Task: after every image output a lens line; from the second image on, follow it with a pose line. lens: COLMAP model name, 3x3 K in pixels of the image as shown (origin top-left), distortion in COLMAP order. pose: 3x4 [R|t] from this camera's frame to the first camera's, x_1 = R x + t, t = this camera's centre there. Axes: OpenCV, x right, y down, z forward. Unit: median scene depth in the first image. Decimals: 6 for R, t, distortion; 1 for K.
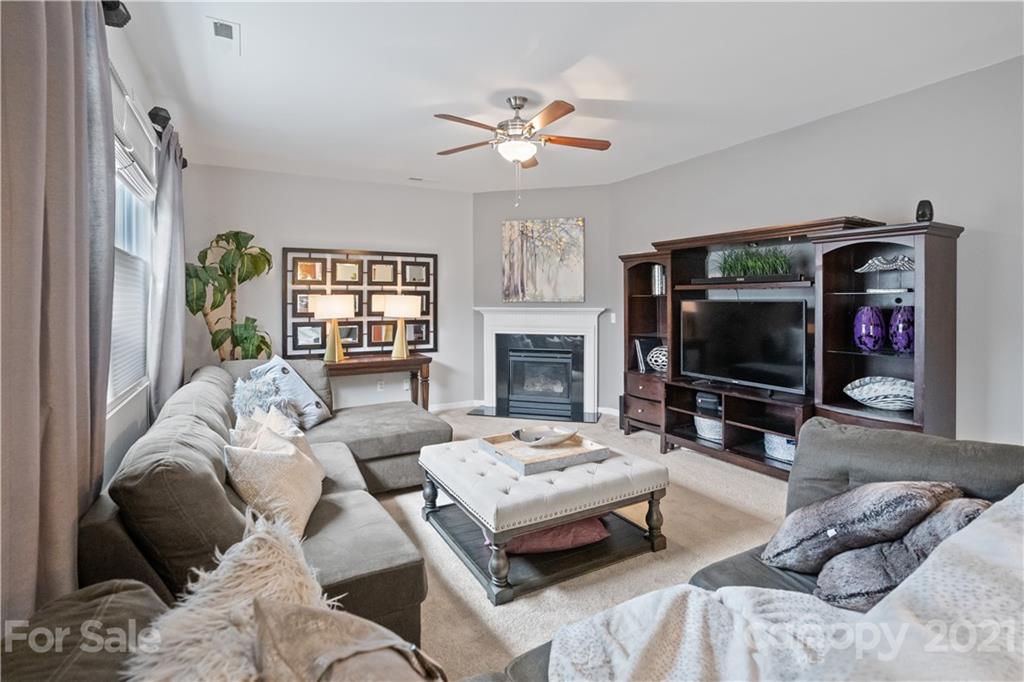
lens RADIAL K [[470.9, 0, 513.0], [0, 470.9, 306.4], [0, 0, 1]] dist [-0.005553, -0.000450]
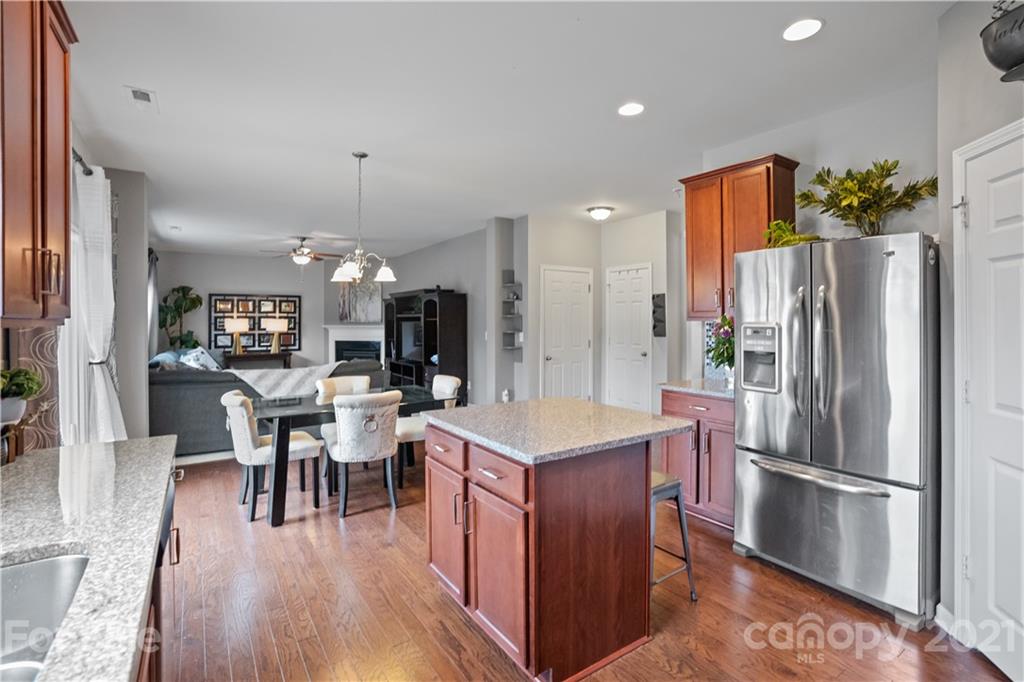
lens RADIAL K [[470.9, 0, 501.5], [0, 470.9, 323.4], [0, 0, 1]] dist [-0.005553, -0.000450]
pose [[0.998827, -0.001669, 0.048390, 0.555540], [0.001965, 0.999980, -0.006071, 0.006638], [-0.048379, 0.006159, 0.998810, -0.880459]]
